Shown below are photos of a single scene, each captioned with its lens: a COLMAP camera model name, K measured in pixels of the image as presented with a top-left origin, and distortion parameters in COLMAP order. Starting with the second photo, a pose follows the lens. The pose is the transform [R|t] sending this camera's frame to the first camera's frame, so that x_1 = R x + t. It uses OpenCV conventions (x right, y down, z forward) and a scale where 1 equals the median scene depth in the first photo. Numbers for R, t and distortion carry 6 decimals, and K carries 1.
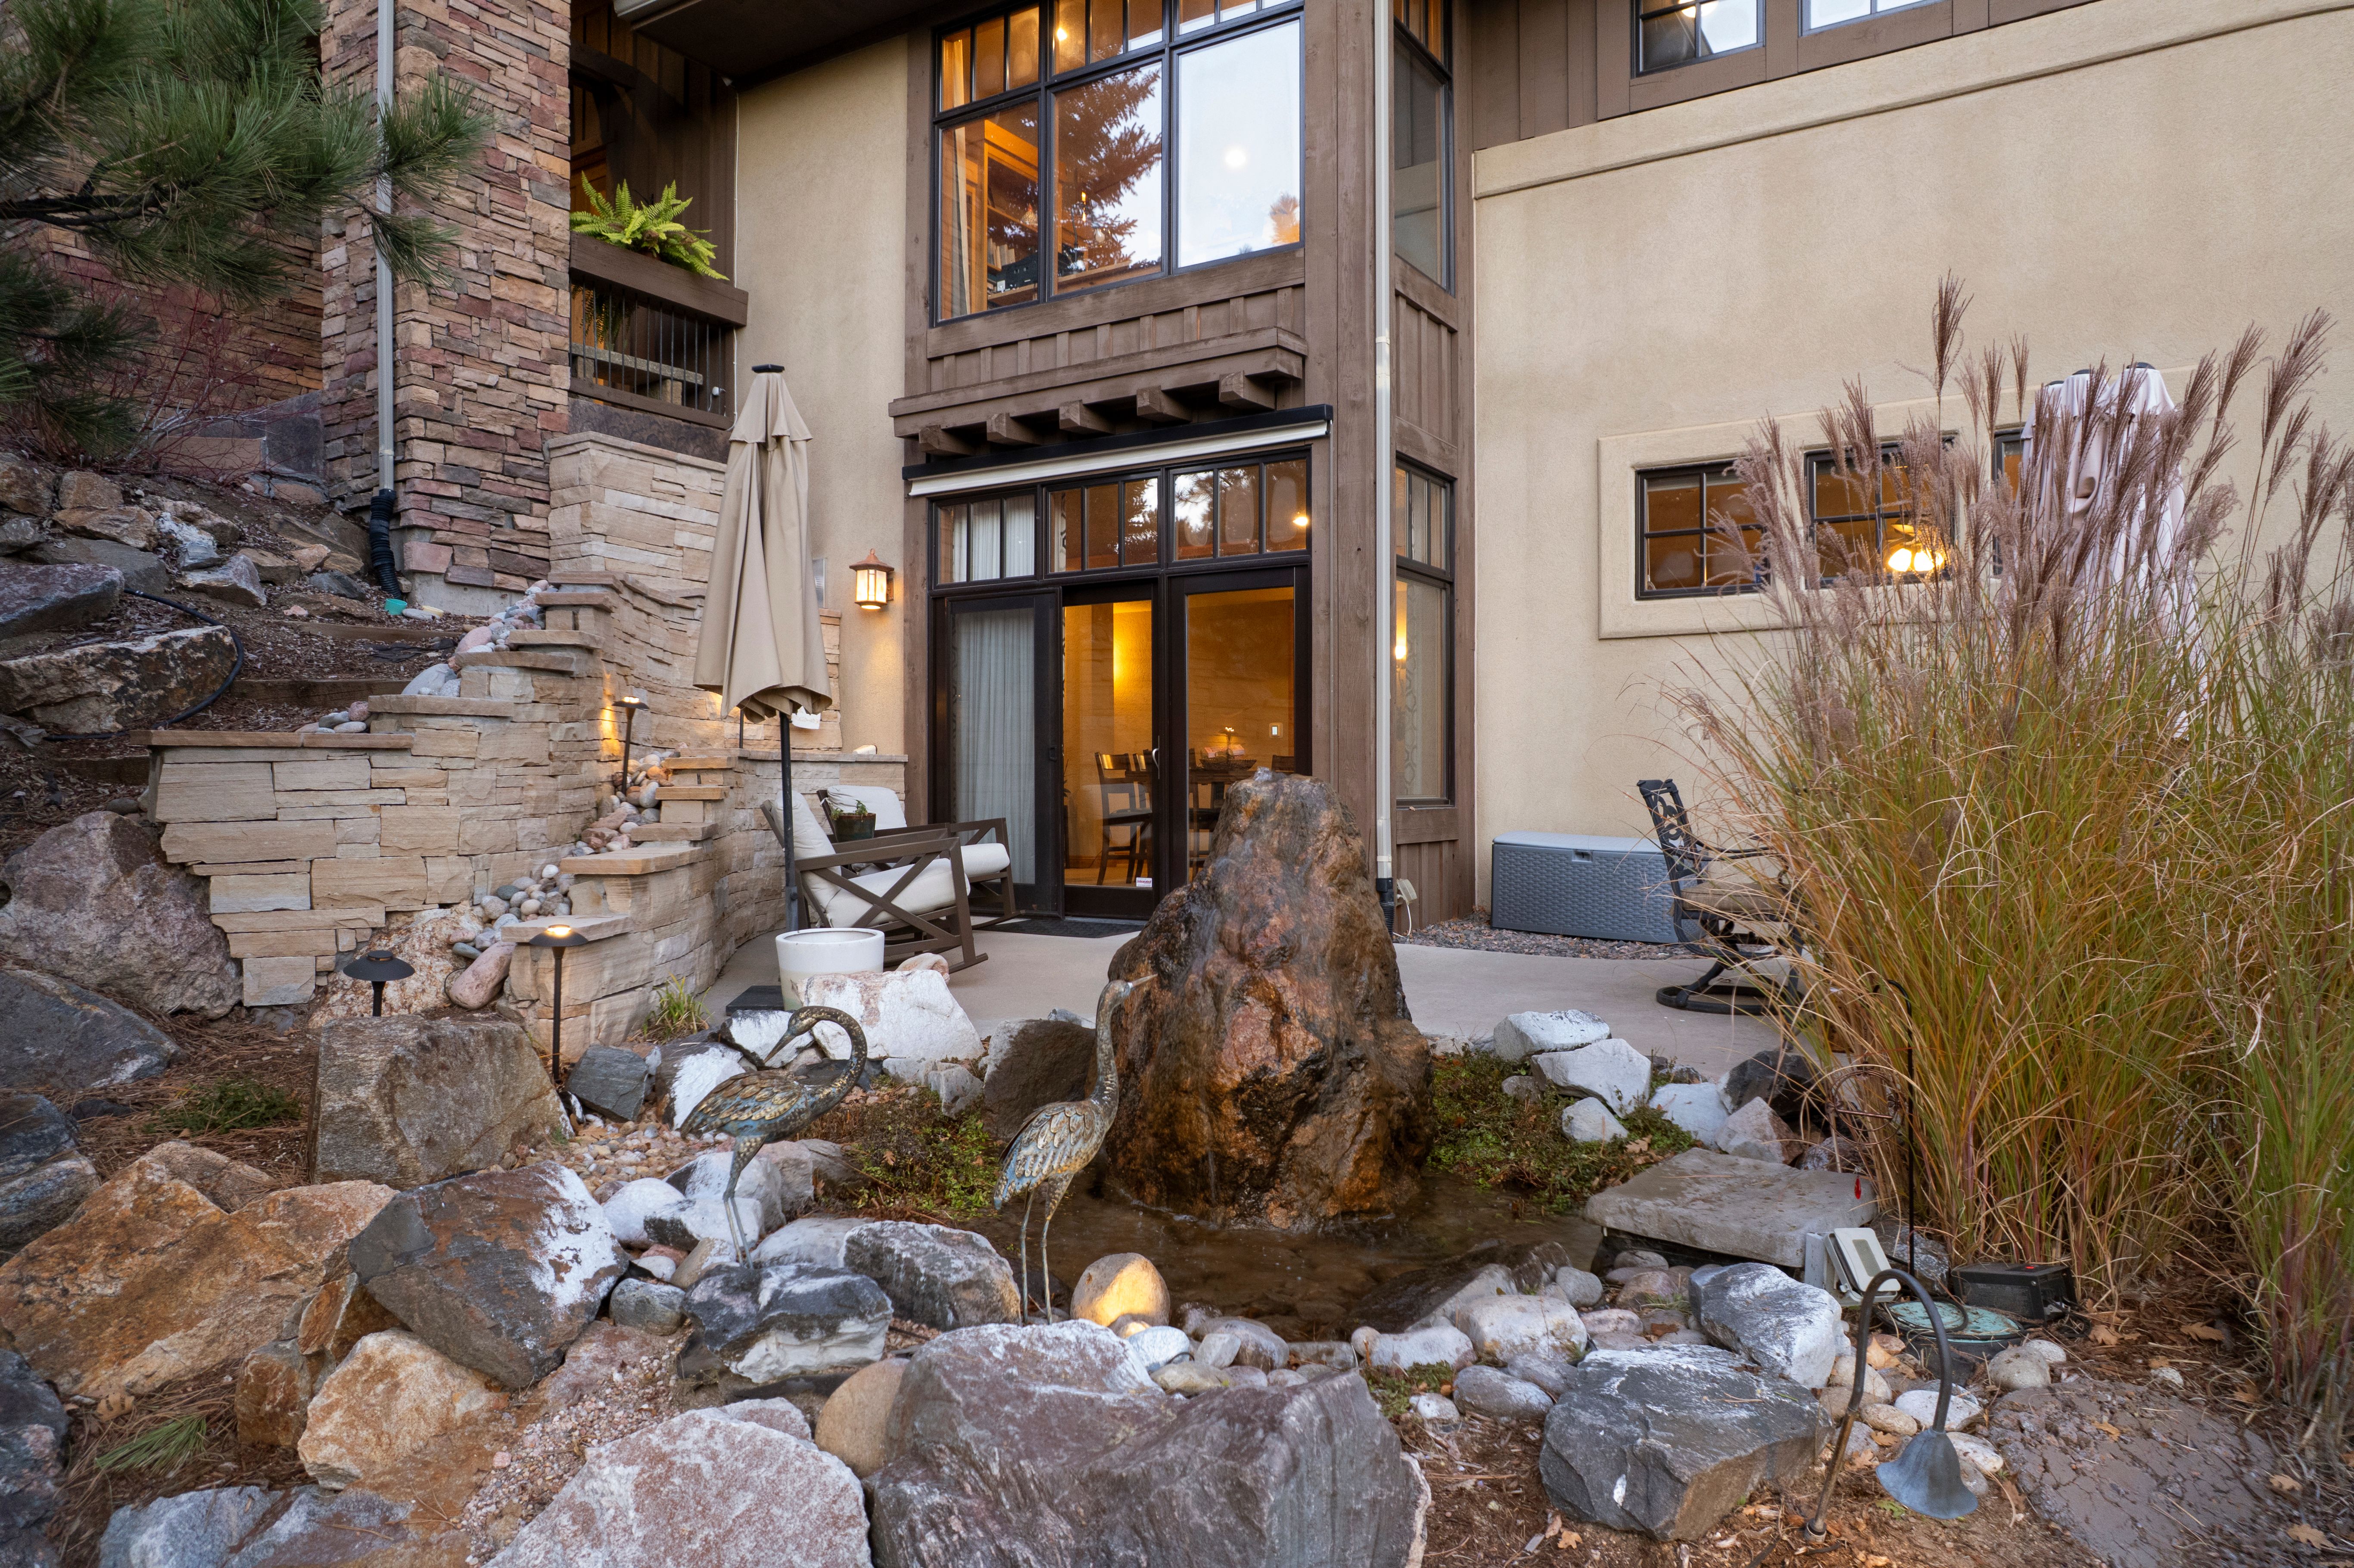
lens RADIAL K [[1499.2, 0, 1191.6], [0, 1499.2, 786.7], [0, 0, 1]] dist [-0.056722, 0.048265]
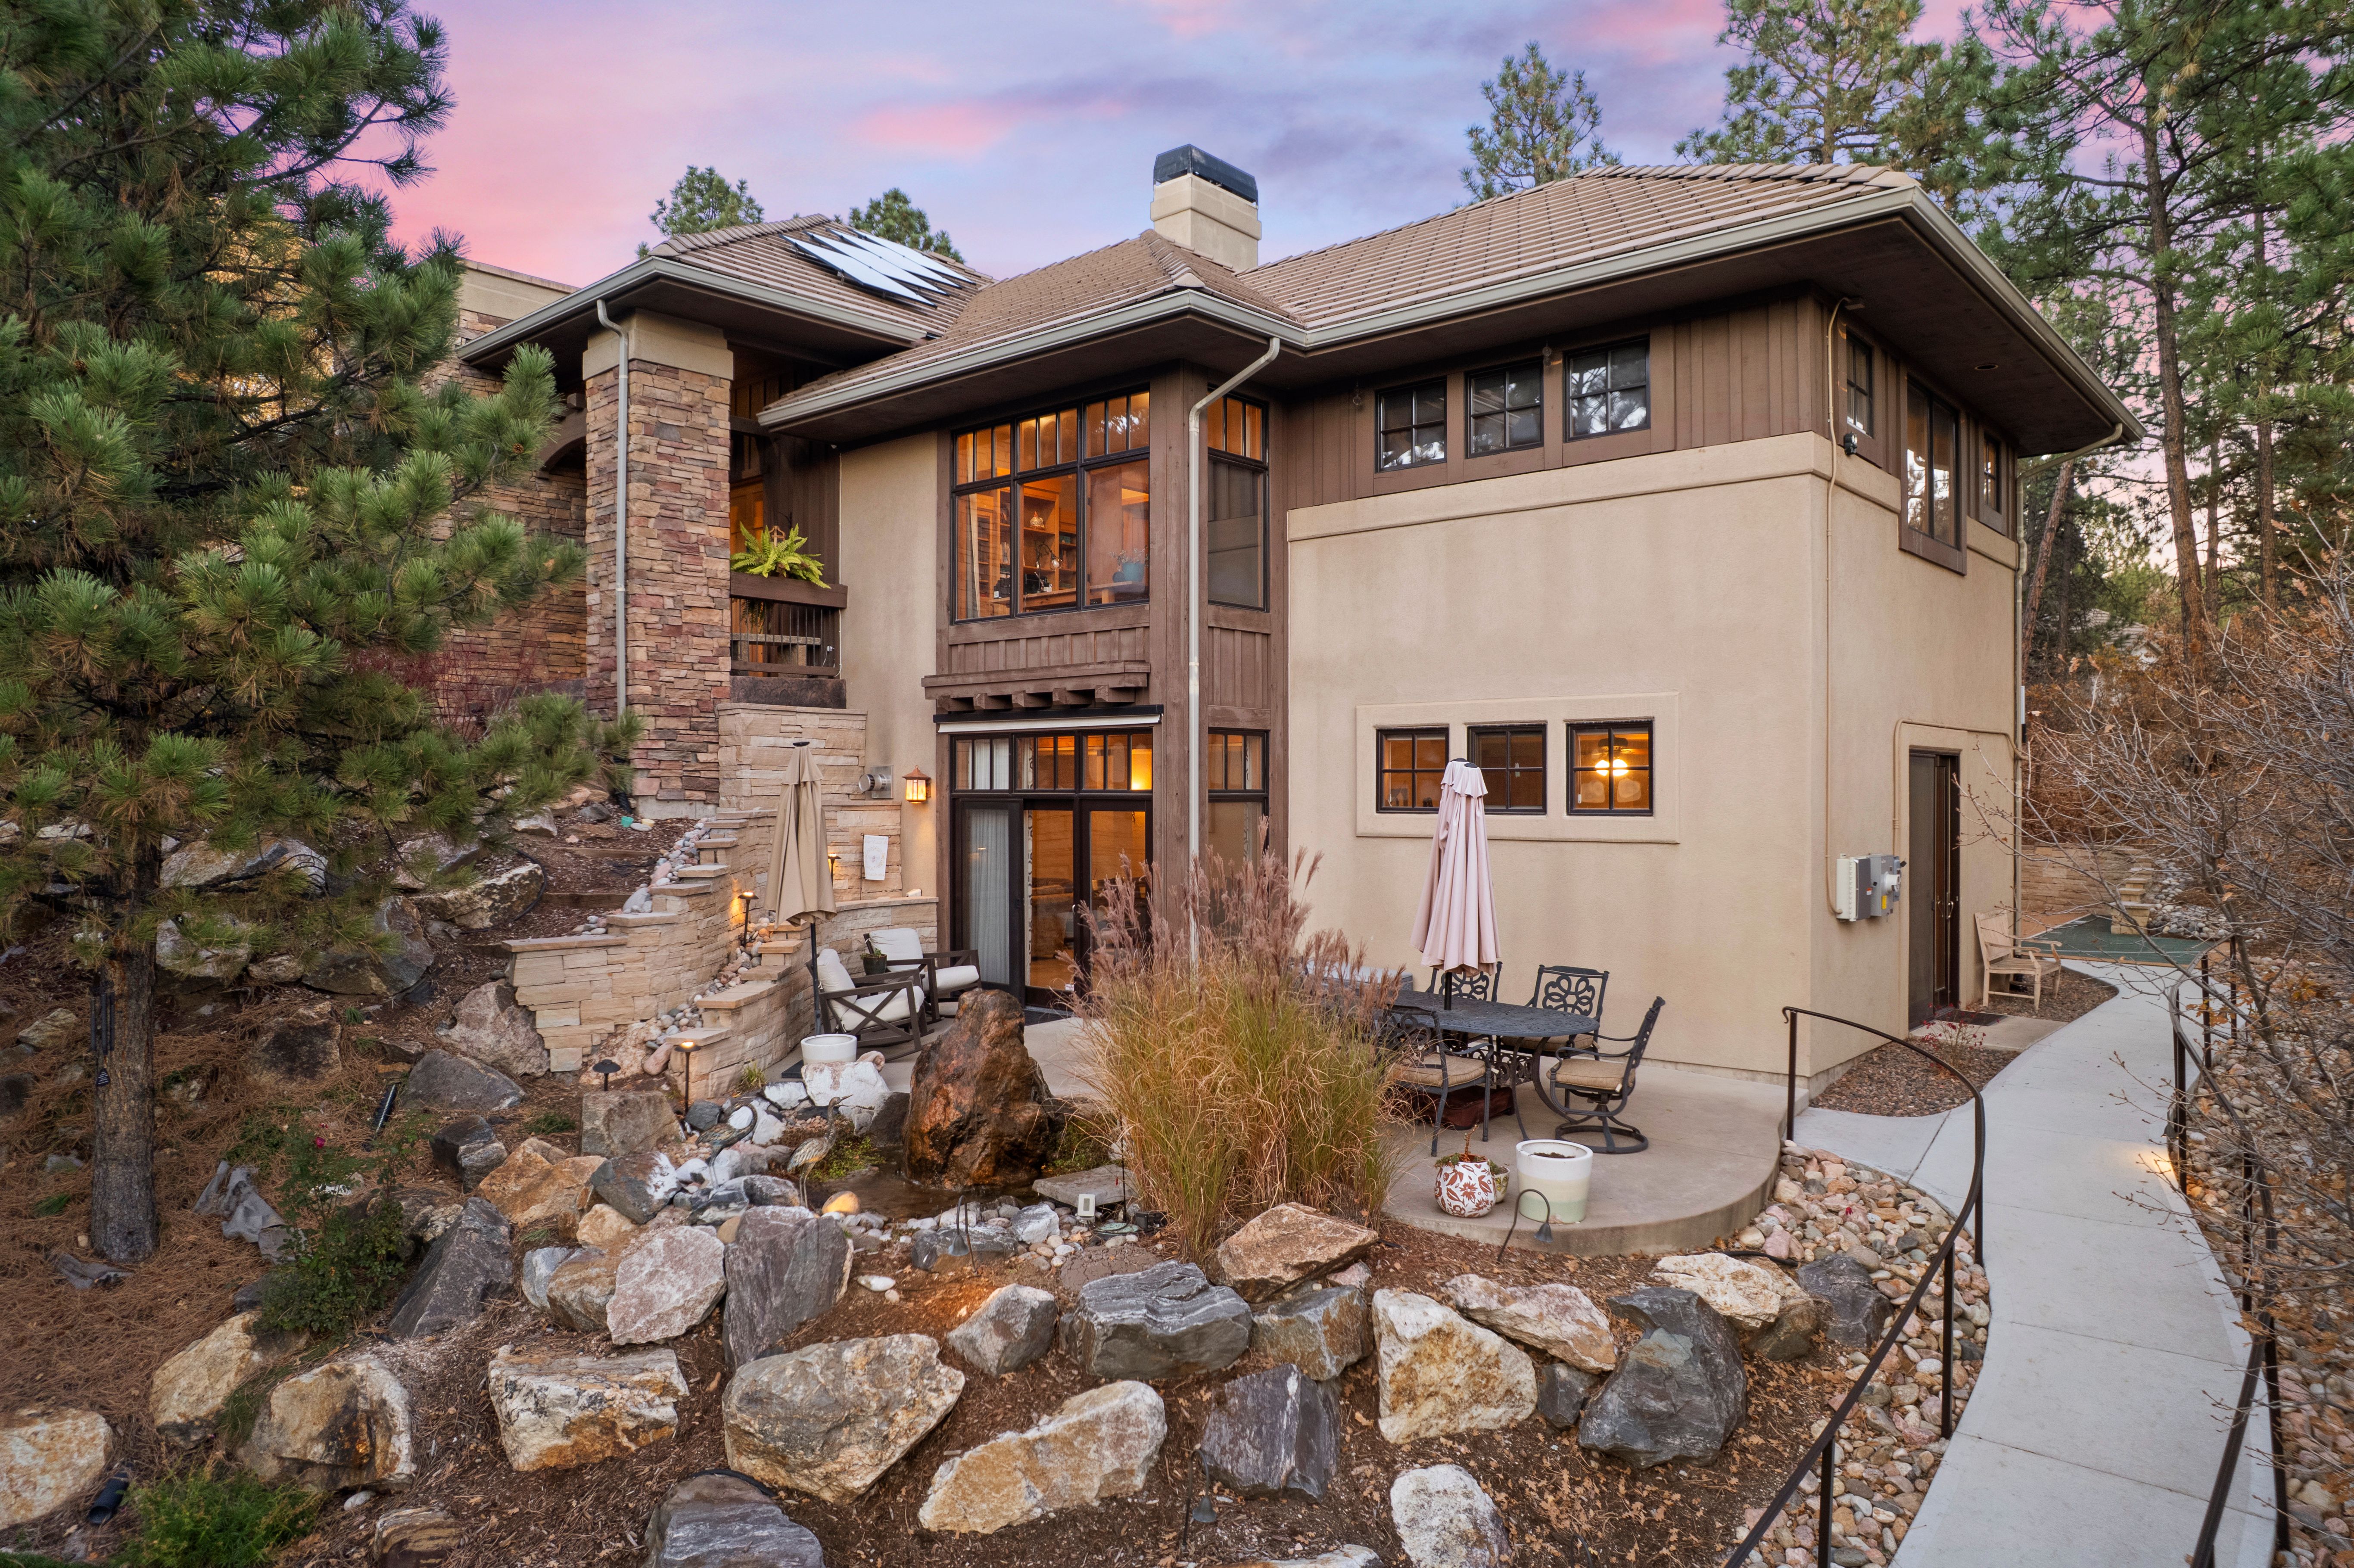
lens RADIAL K [[1499.2, 0, 1200.4], [0, 1499.2, 798.4], [0, 0, 1]] dist [-0.056722, 0.048265]
pose [[0.989521, 0.001876, -0.144379, 0.452006], [-0.000955, 0.999979, 0.006455, -0.199272], [0.144388, -0.006249, 0.989501, -0.748222]]
